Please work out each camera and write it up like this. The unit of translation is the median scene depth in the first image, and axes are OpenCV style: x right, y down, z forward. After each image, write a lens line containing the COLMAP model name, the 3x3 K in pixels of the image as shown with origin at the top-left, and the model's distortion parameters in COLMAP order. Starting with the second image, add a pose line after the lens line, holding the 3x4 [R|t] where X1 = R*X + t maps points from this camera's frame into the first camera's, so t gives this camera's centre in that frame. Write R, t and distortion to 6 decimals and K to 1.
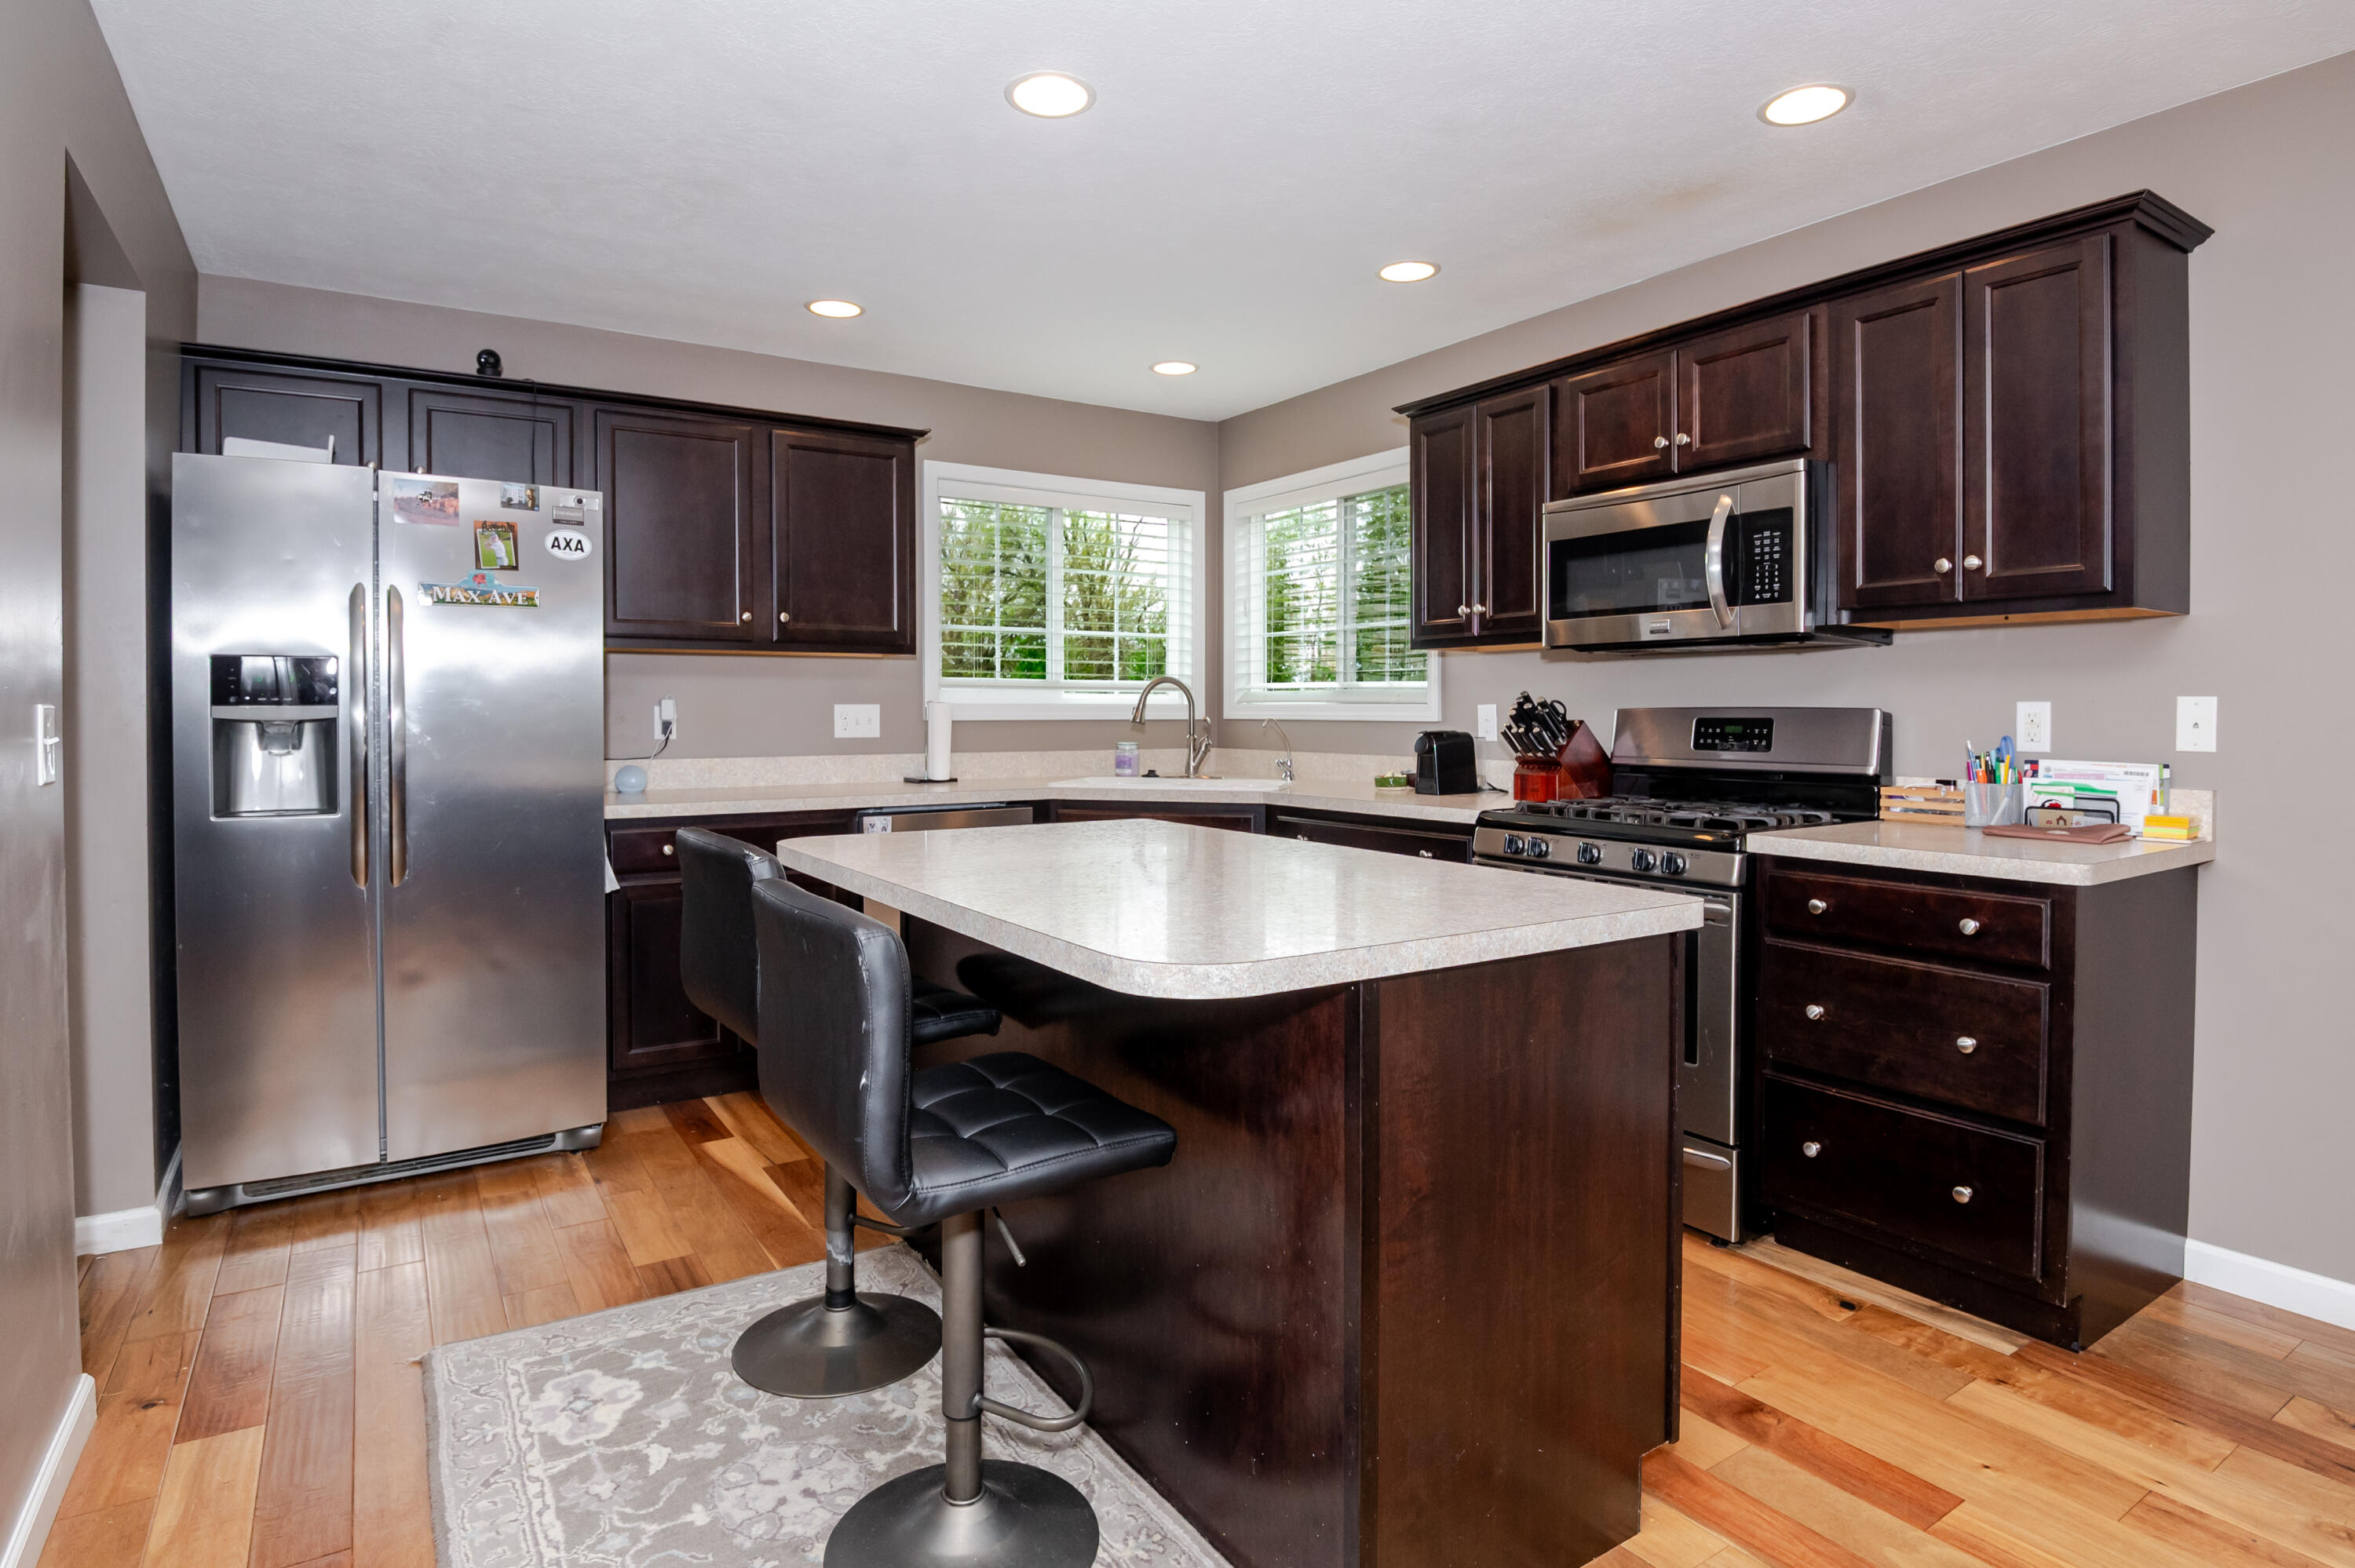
lens RADIAL K [[1233.4, 0, 1169.5], [0, 1233.4, 734.7], [0, 0, 1]] dist [-0.013776, -0.000330]
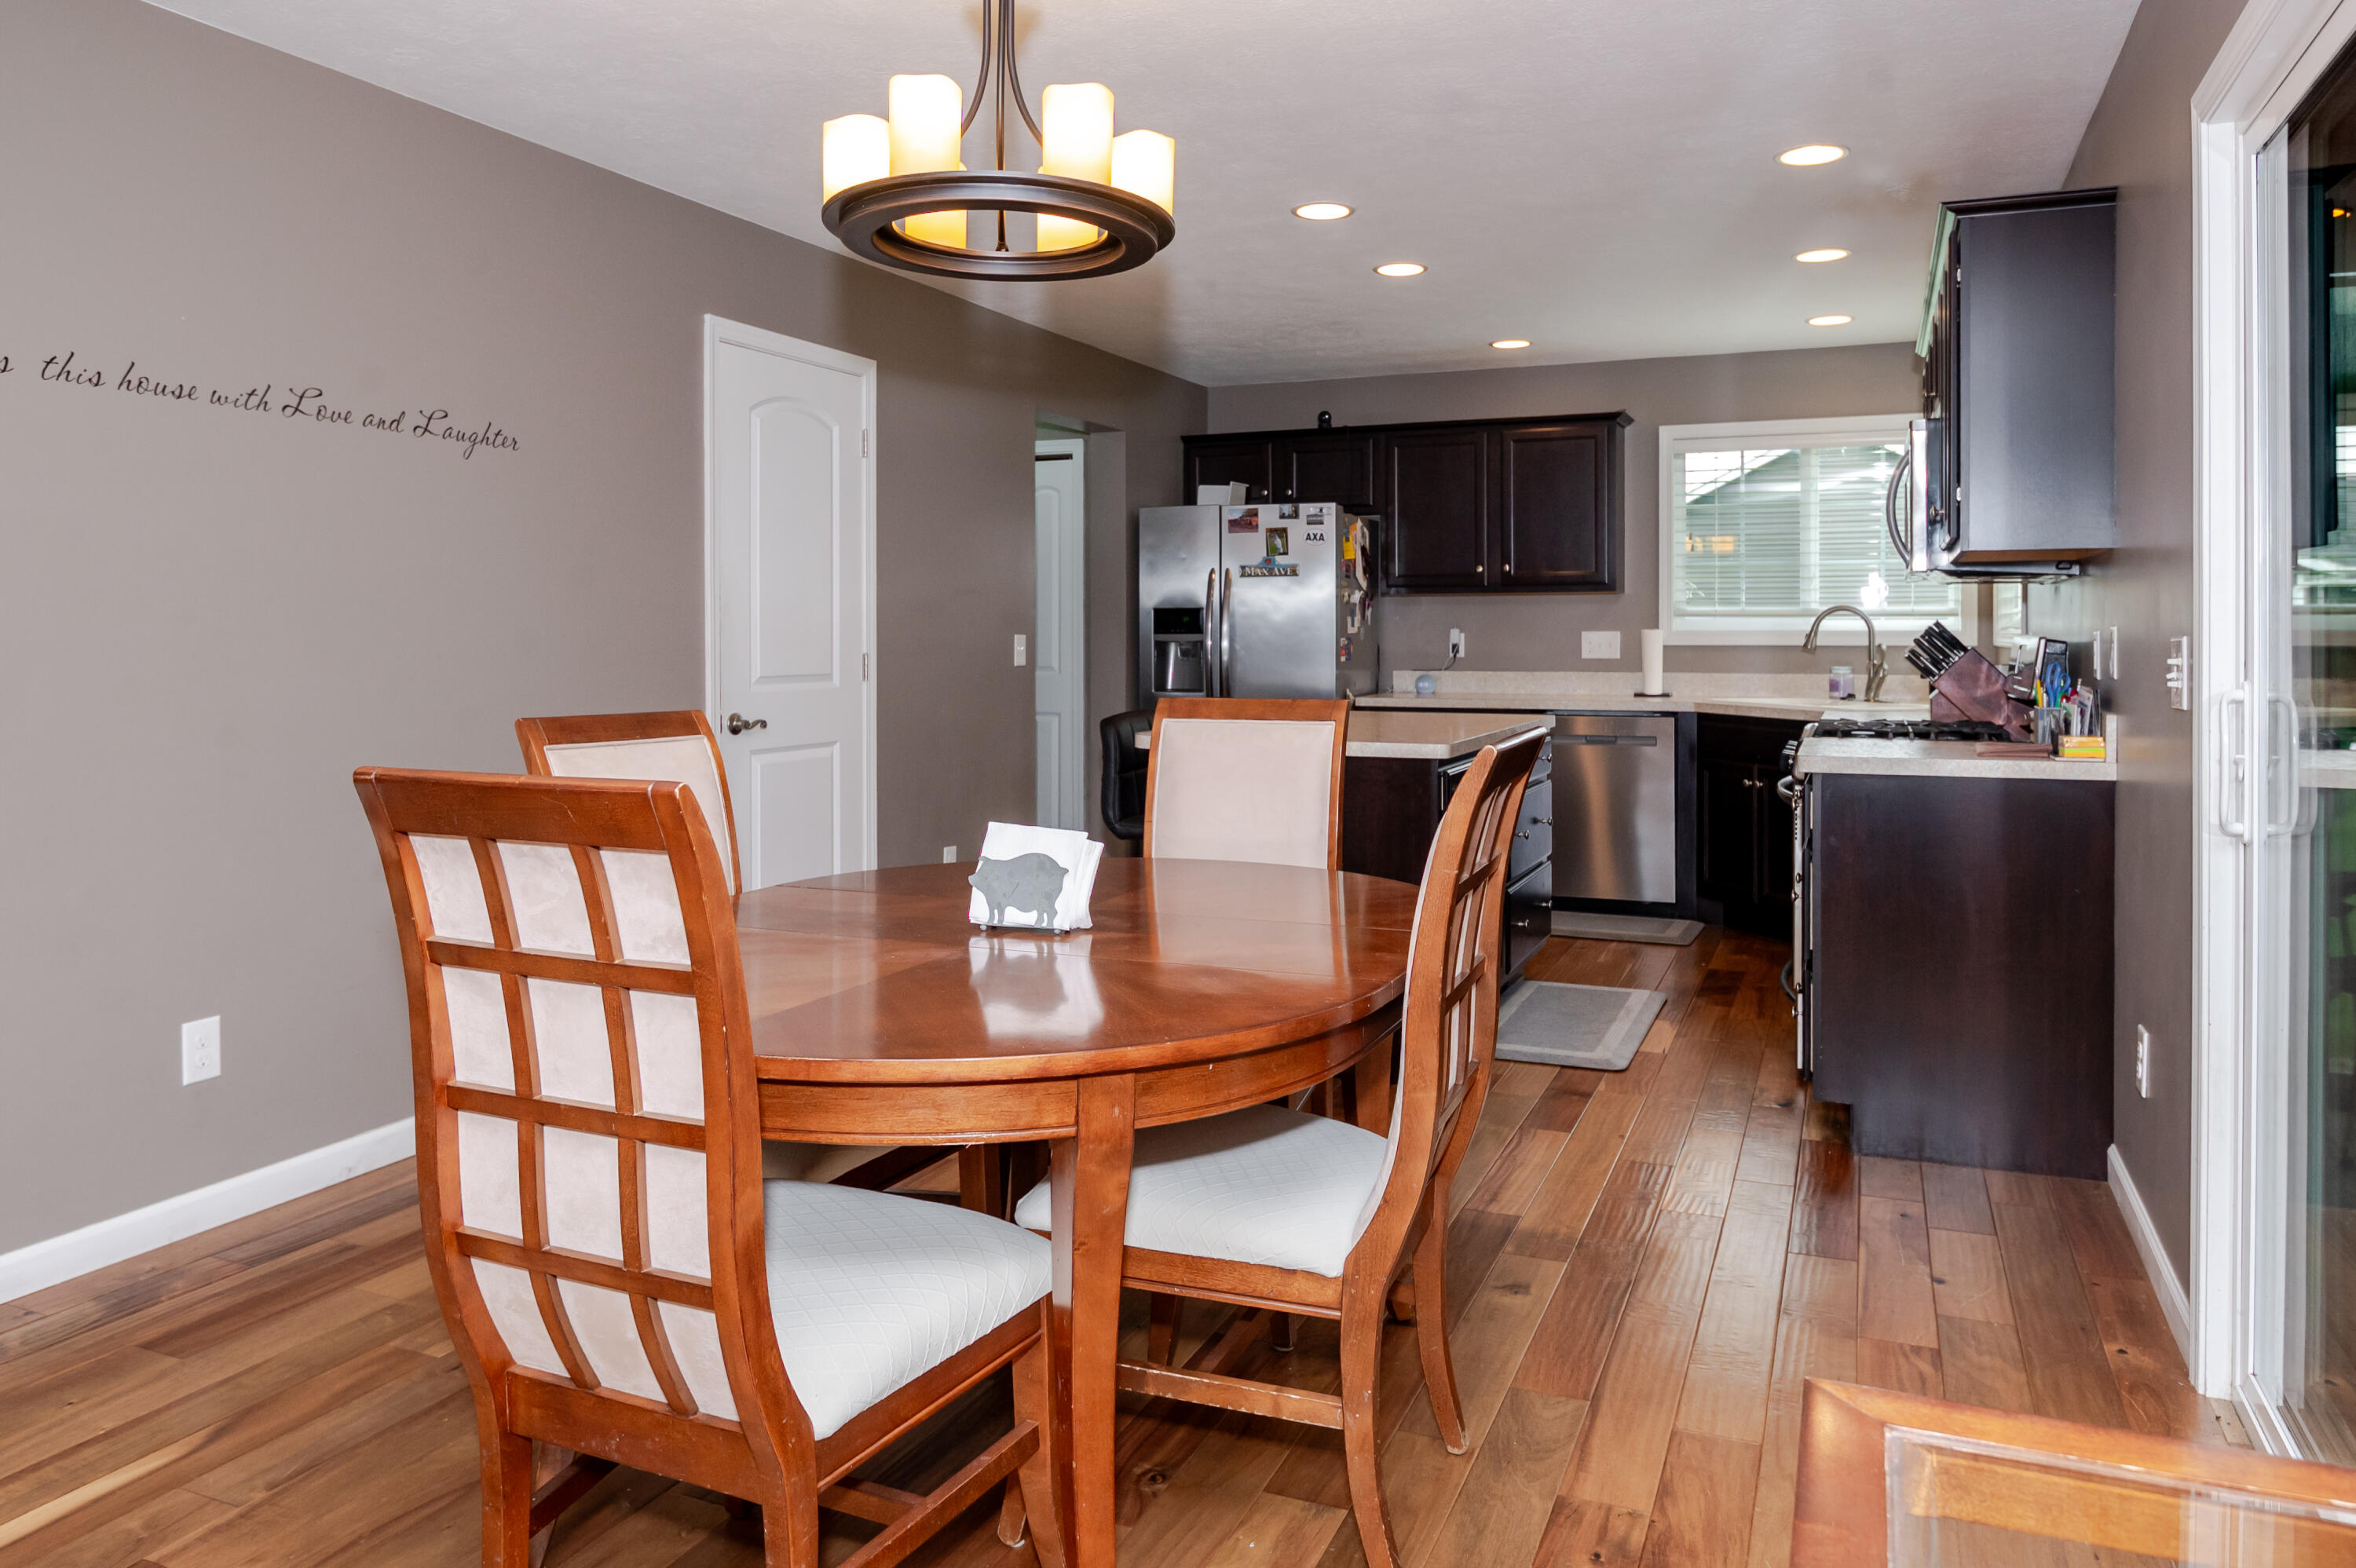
lens RADIAL K [[1585.2, 0, 1178.6], [0, 1585.2, 650.7], [0, 0, 1]] dist [-0.021805, -0.002741]
pose [[0.552497, 0.007674, -0.833479, 1.122350], [-0.014961, 0.999888, -0.000711, 0.003113], [0.833380, 0.012862, 0.552550, -0.313782]]
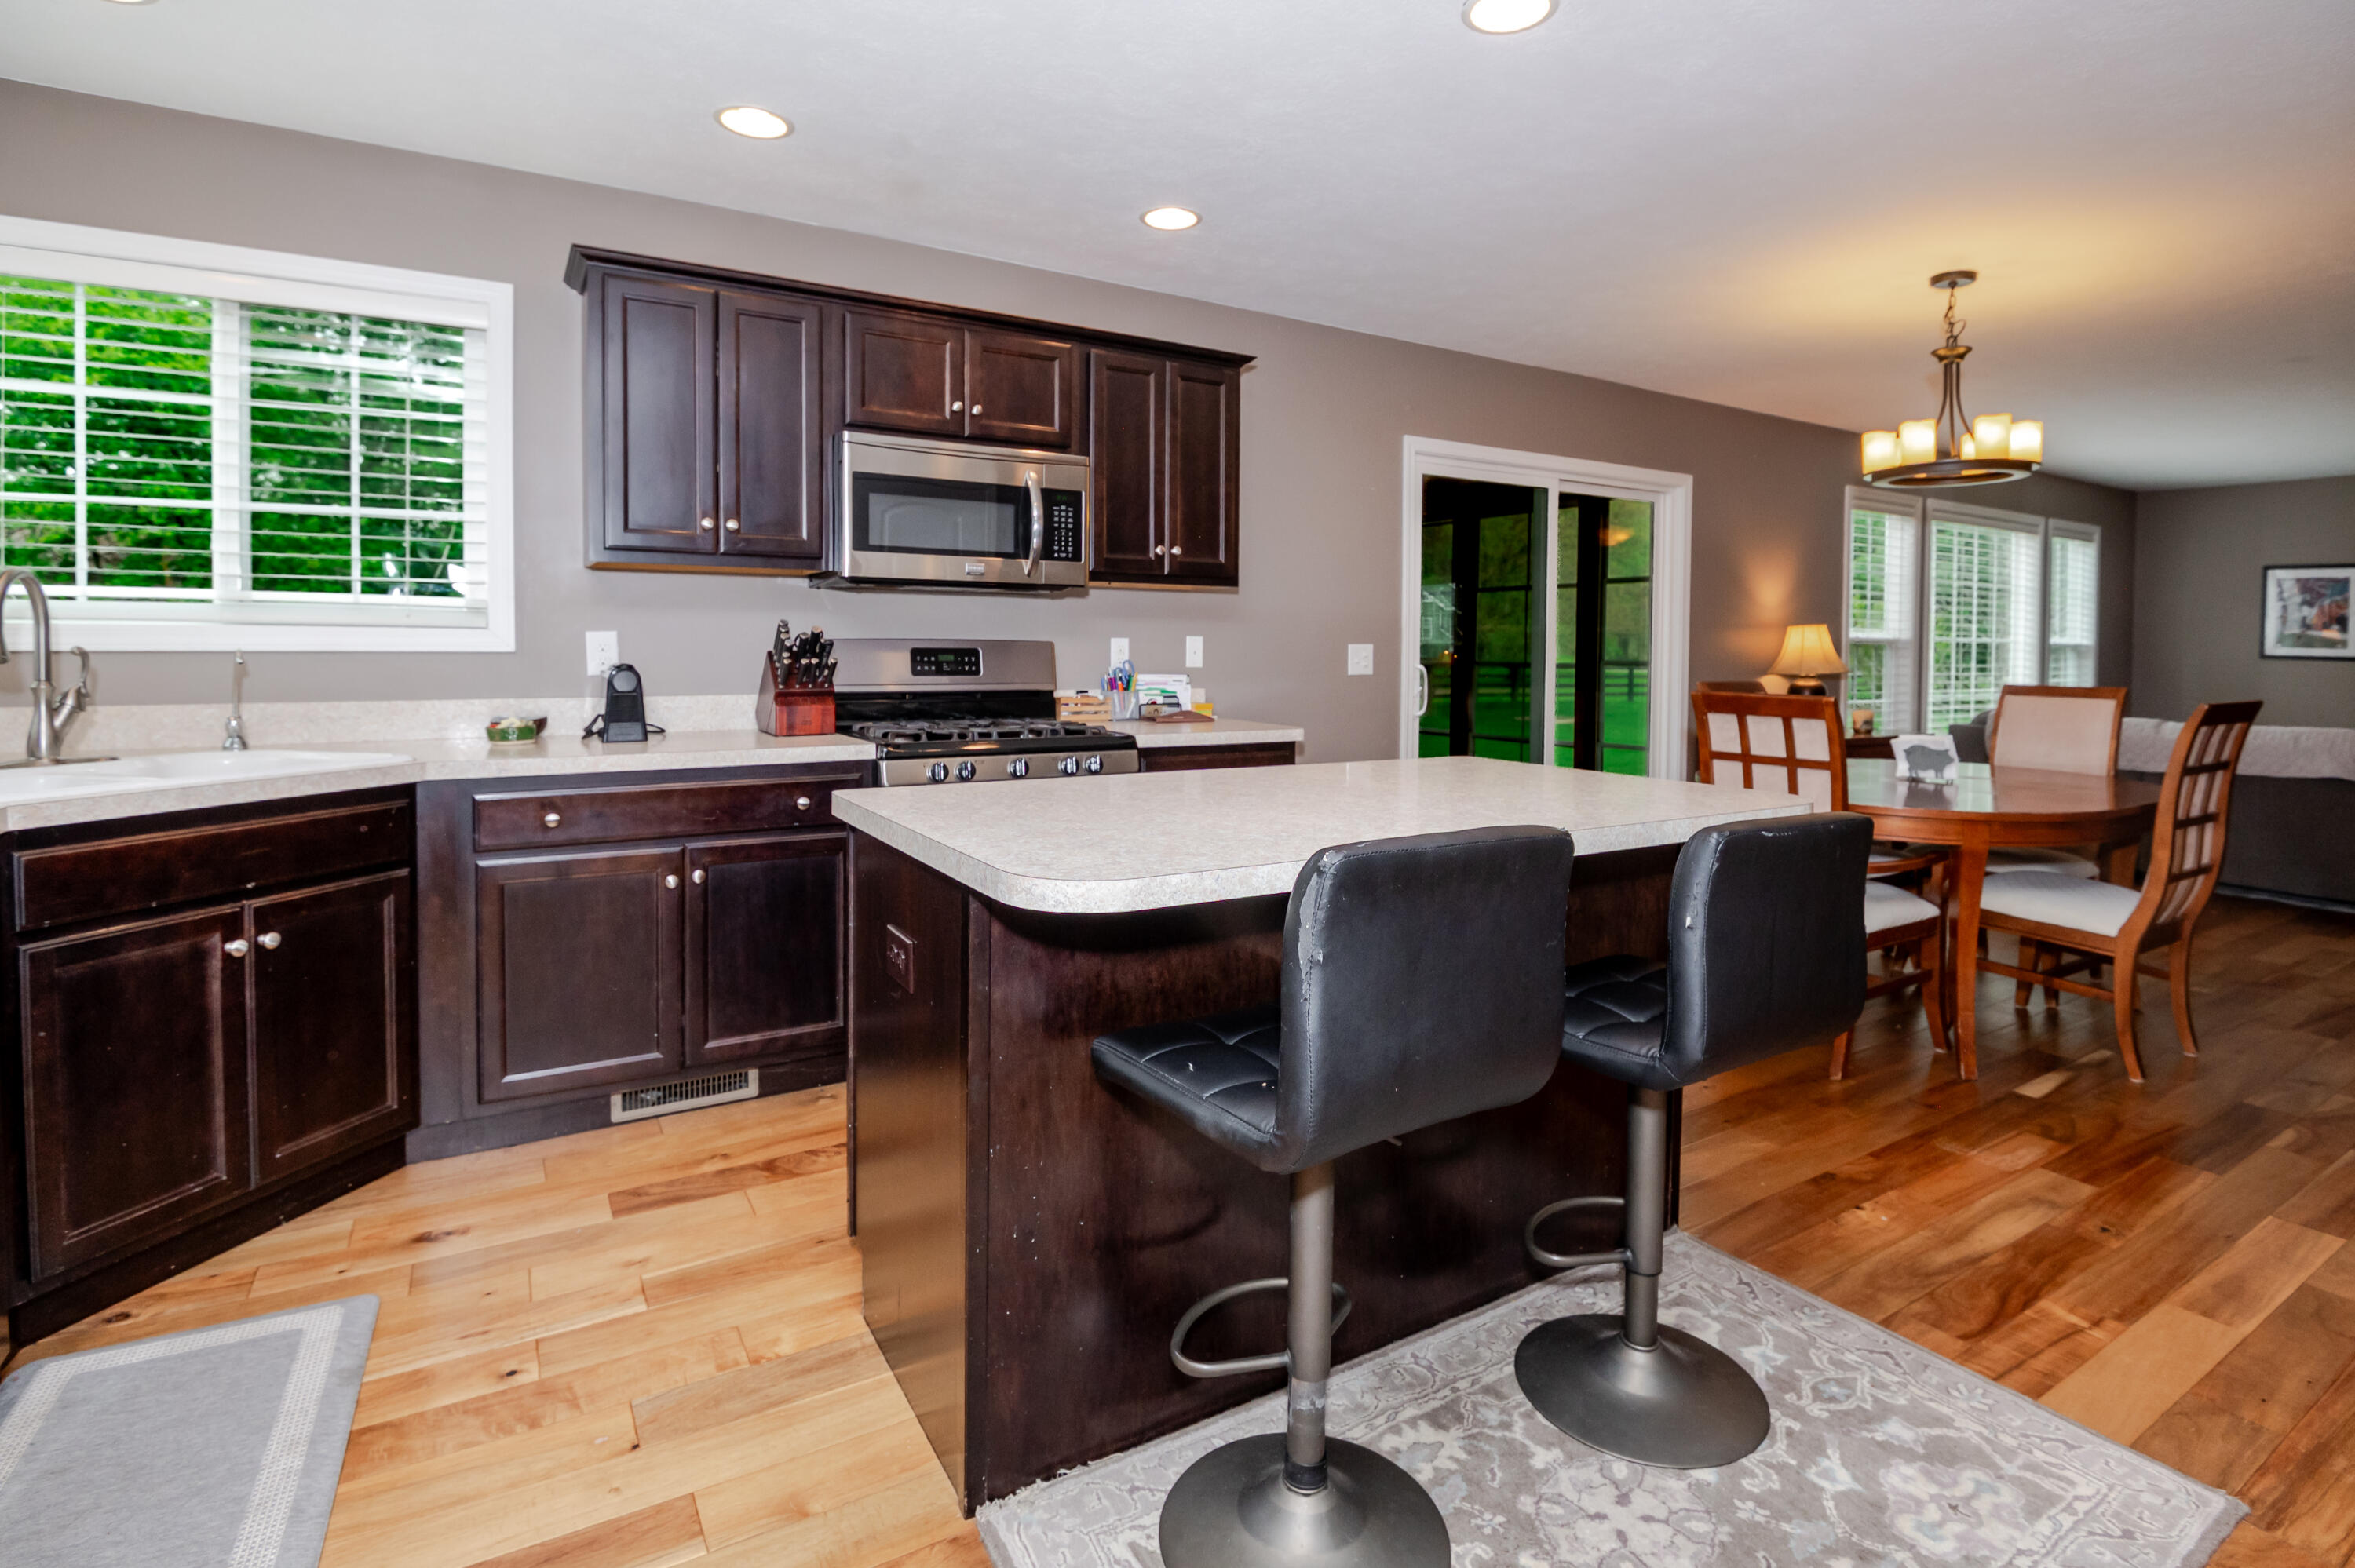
lens RADIAL K [[1148.7, 0, 1184.7], [0, 1148.7, 672.1], [0, 0, 1]] dist [-0.036030, 0.000214]
pose [[0.030622, -0.025984, 0.999193, -0.613394], [0.008001, 0.999636, 0.025750, -0.016397], [-0.999499, 0.007206, 0.030819, 0.703500]]
